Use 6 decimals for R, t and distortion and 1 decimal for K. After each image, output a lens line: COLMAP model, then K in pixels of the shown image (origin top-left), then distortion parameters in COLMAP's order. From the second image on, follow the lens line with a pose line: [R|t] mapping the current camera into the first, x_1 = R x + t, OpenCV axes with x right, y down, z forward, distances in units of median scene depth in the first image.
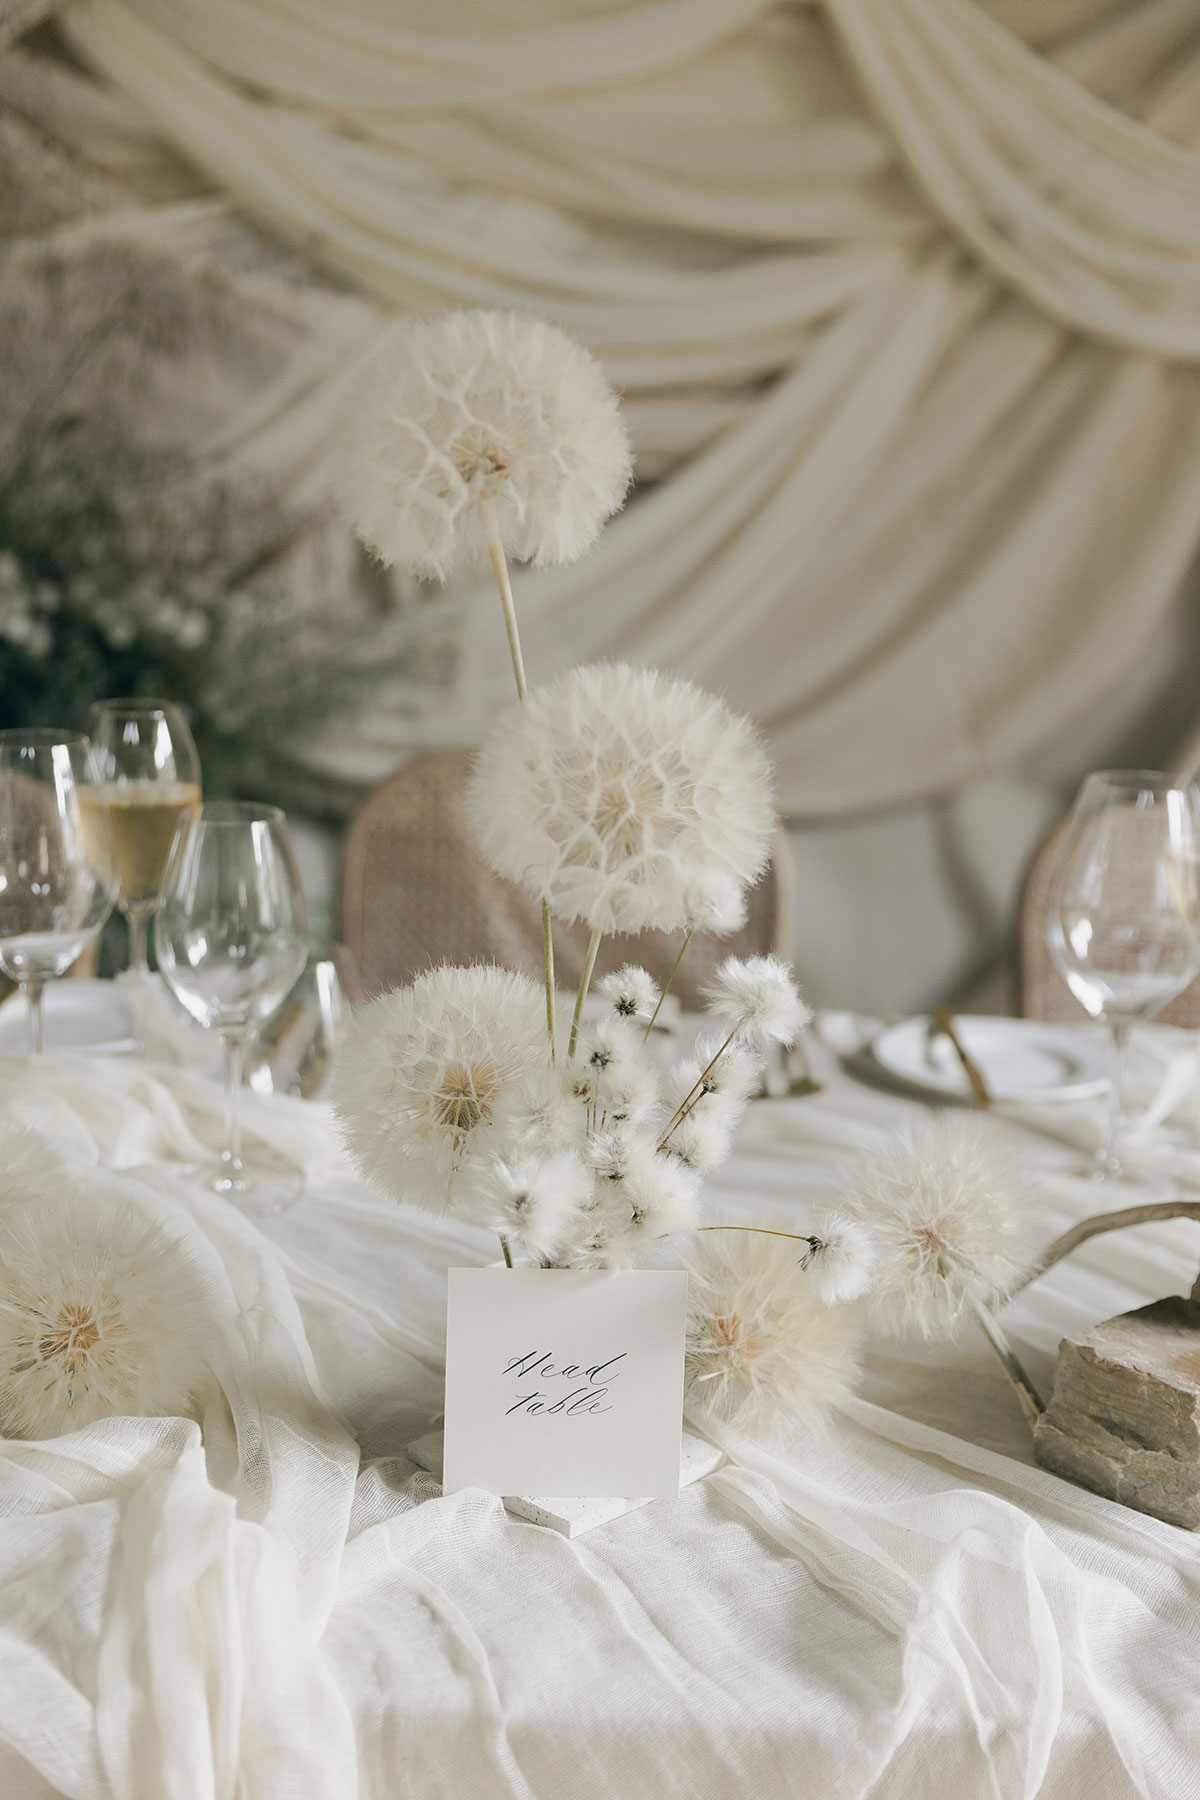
lens RADIAL K [[2328.9, 0, 600.0], [0, 2328.9, 900.0], [0, 0, 1]] dist [0.004291, 0.001342]
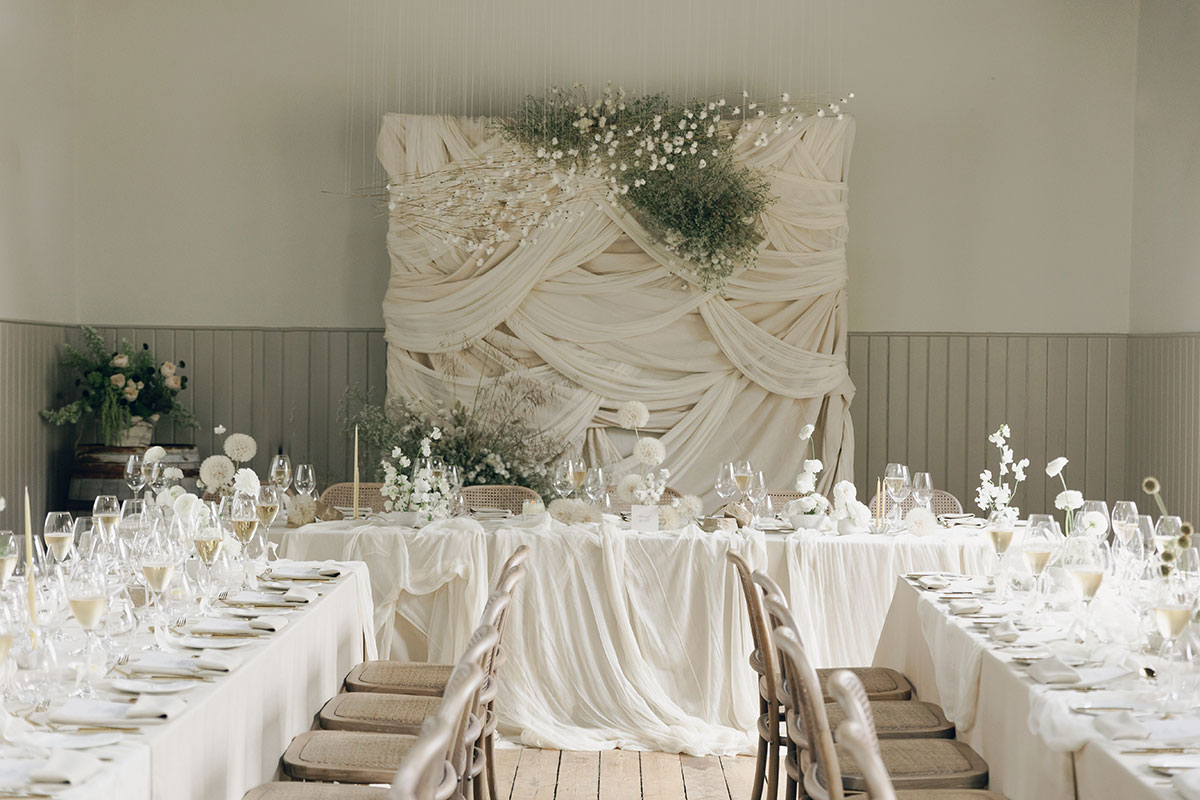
lens RADIAL K [[2012.6, 0, 600.0], [0, 2012.6, 400.0], [0, 0, 1]] dist [-0.000023, -0.169604]
pose [[0.999413, -0.025707, -0.022646, -0.001029], [0.019968, 0.974227, -0.224686, 1.418344], [0.027839, 0.224102, 0.974168, -6.252752]]
